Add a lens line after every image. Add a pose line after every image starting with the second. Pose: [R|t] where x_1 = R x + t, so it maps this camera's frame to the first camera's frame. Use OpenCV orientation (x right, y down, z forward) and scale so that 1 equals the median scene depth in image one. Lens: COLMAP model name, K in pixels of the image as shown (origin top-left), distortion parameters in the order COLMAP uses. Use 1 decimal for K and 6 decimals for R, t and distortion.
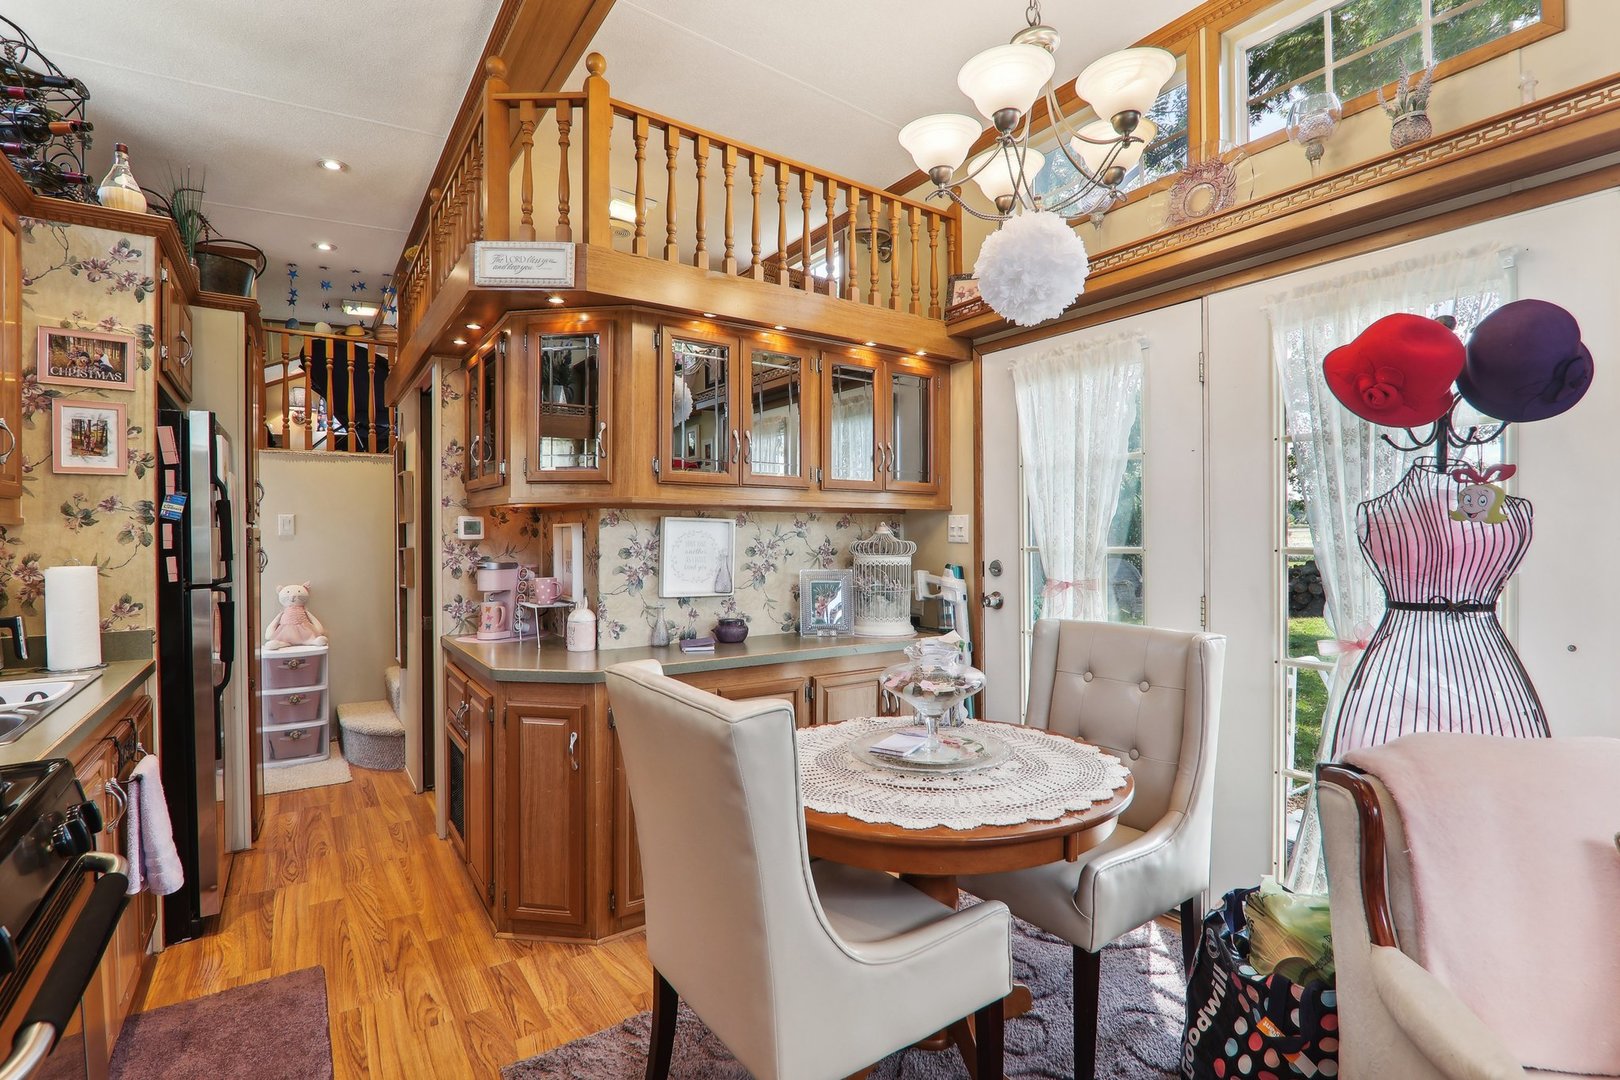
lens RADIAL K [[767.1, 0, 806.4], [0, 767.1, 542.2], [0, 0, 1]] dist [-0.016424, 0.000382]
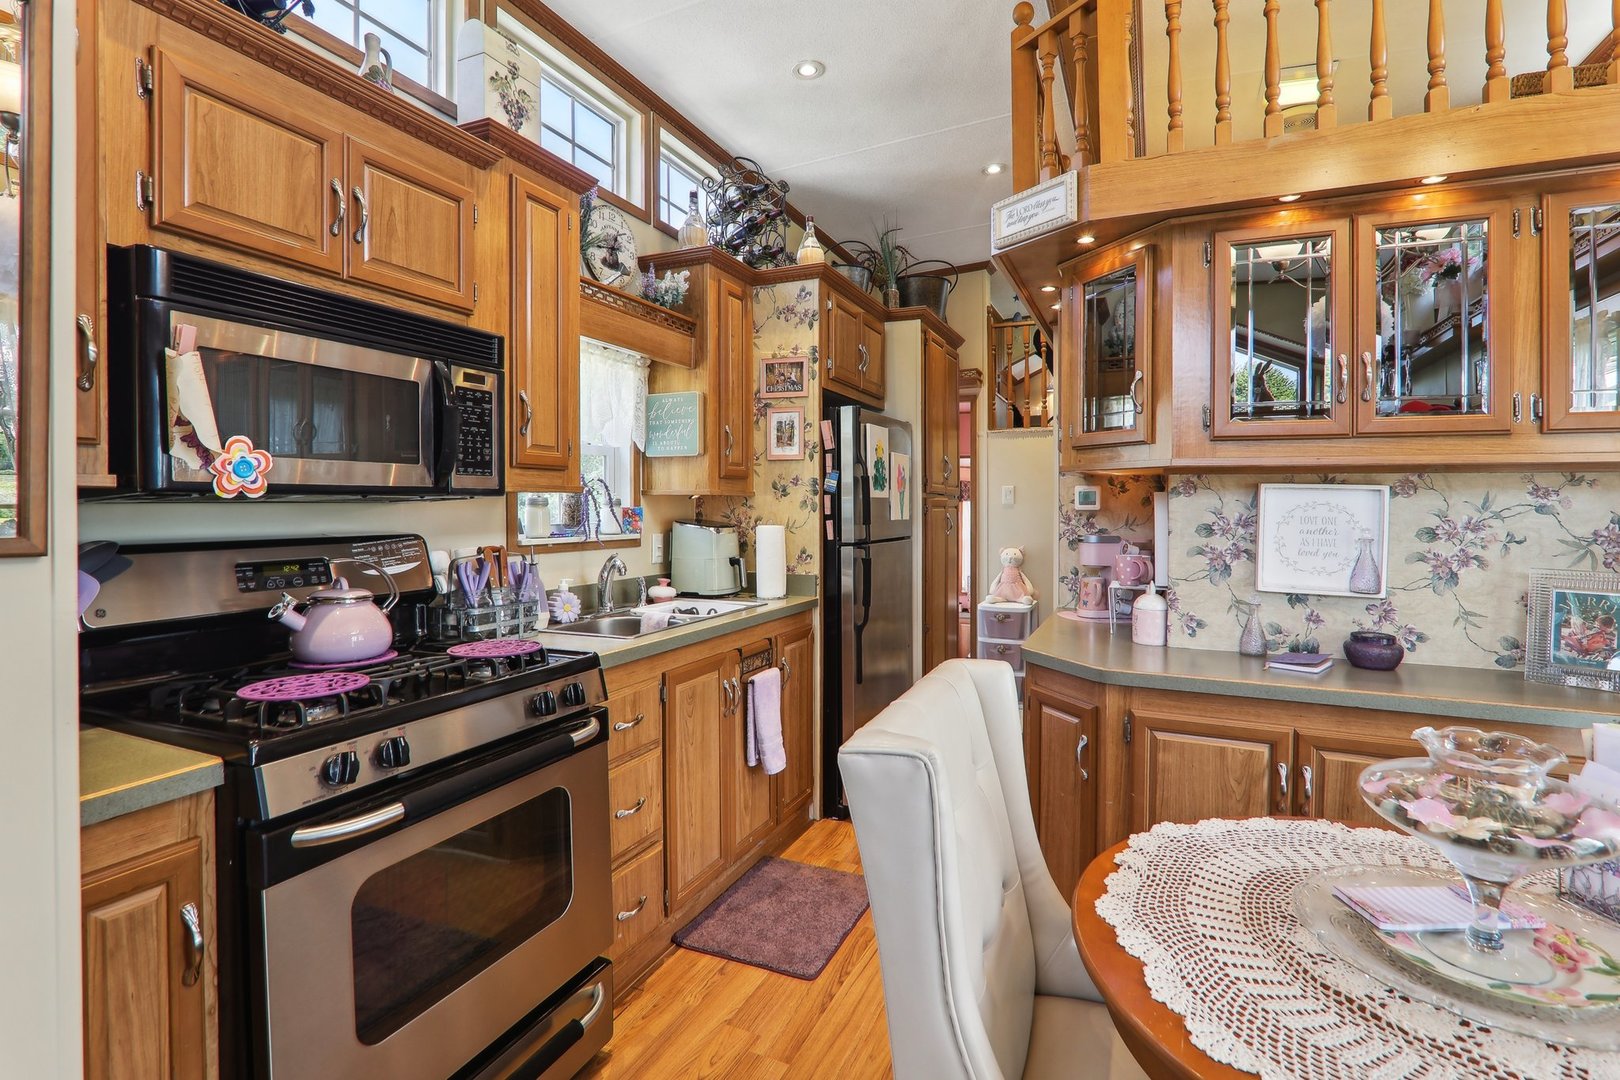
lens RADIAL K [[767.1, 0, 803.0], [0, 767.1, 506.8], [0, 0, 1]] dist [-0.016424, 0.000382]
pose [[0.518026, 0.009573, -0.855311, 0.244306], [-0.014827, 0.999888, 0.002211, -0.005913], [0.855236, 0.011536, 0.518110, 0.255882]]
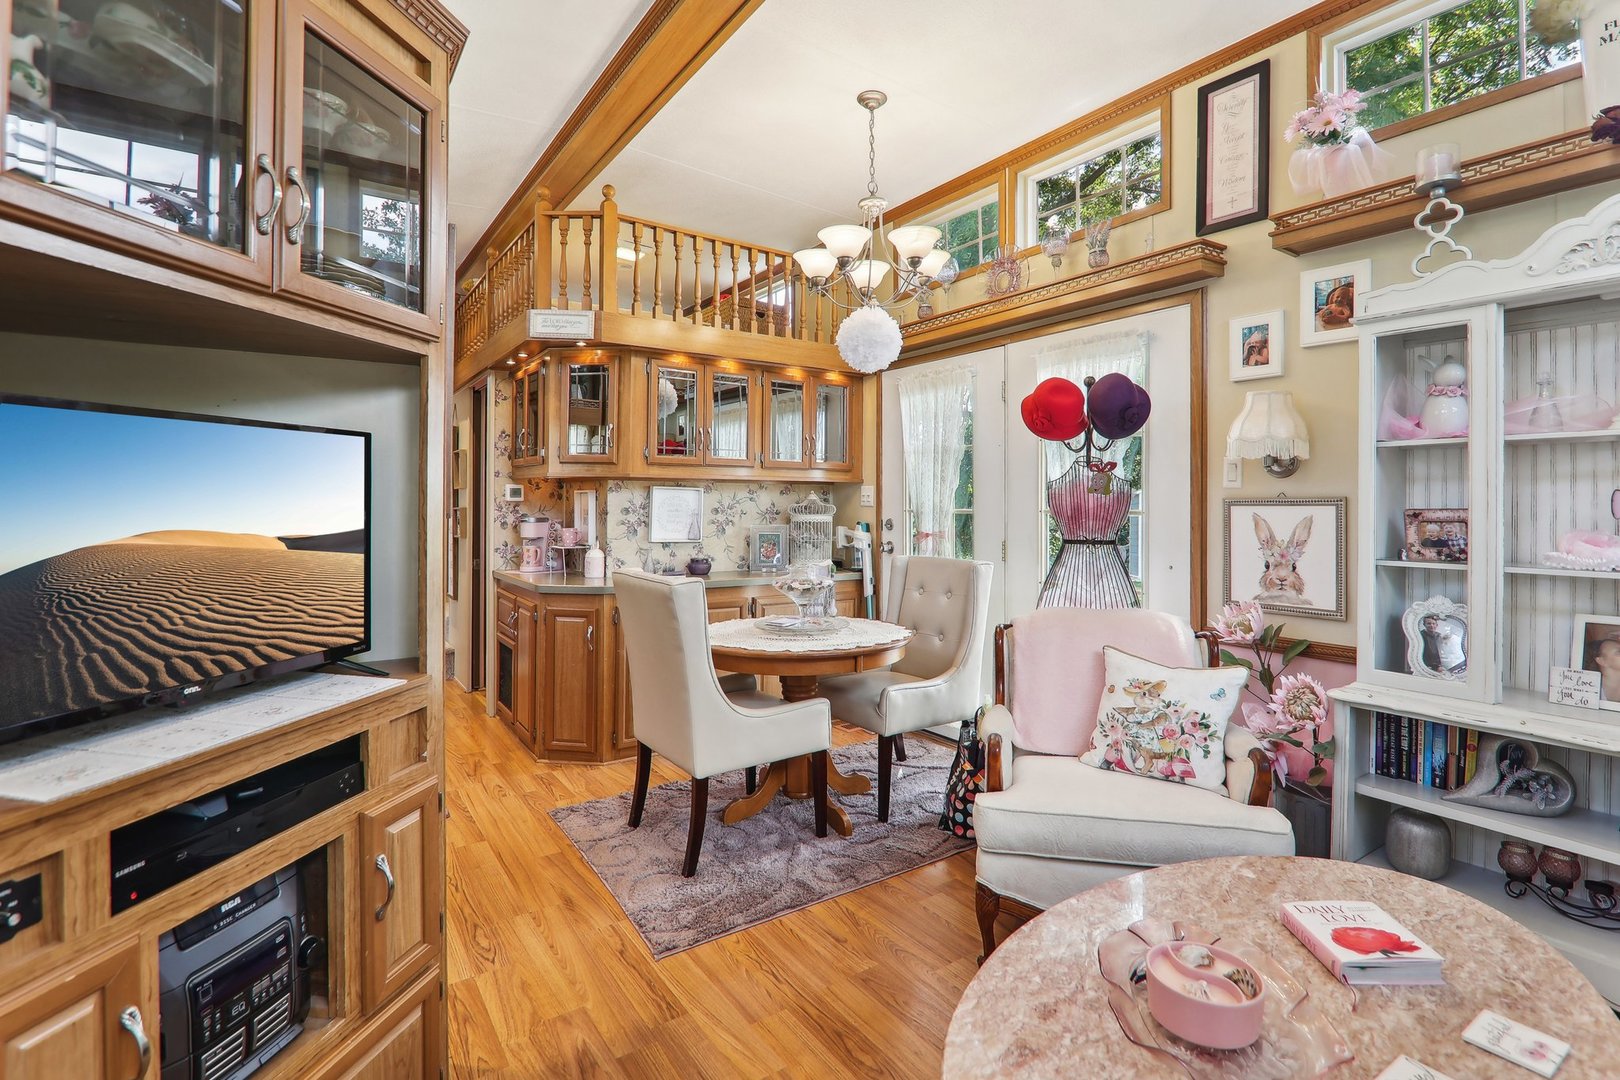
lens RADIAL K [[767.1, 0, 815.6], [0, 767.1, 503.8], [0, 0, 1]] dist [-0.016424, 0.000382]
pose [[0.999955, 0.007927, 0.005253, 0.126101], [-0.007886, 0.999938, -0.007849, 0.009956], [-0.005315, 0.007808, 0.999955, -0.492292]]
